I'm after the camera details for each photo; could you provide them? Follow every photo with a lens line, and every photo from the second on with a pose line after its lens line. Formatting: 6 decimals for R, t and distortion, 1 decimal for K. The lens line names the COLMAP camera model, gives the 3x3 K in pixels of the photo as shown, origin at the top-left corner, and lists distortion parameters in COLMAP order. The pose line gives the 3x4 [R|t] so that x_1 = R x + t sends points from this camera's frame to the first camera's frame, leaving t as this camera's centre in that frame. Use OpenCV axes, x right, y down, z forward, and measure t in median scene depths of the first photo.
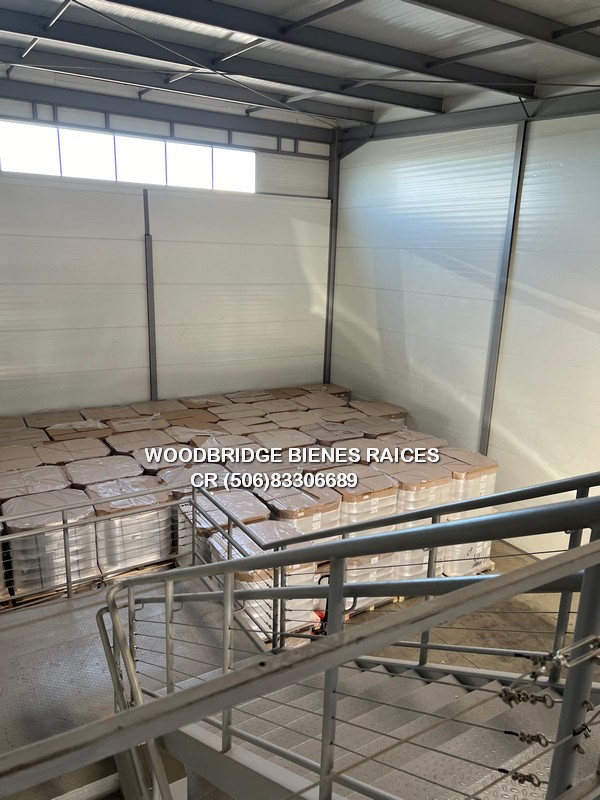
lens RADIAL K [[595.7, 0, 297.1], [0, 595.7, 397.7], [0, 0, 1]] dist [0.051207, 0.003914]
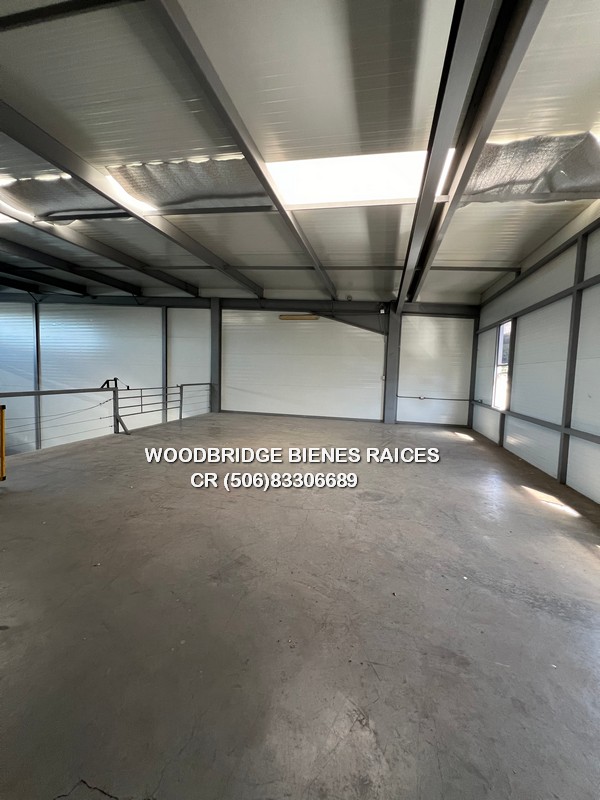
lens RADIAL K [[315.0, 0, 299.5], [0, 315.0, 398.2], [0, 0, 1]] dist [-0.002267, 0.001127]
pose [[0.716610, -0.062651, 0.694655, 0.253007], [0.166038, 0.982649, -0.082661, 0.117131], [-0.677423, 0.174575, 0.714578, -0.356405]]
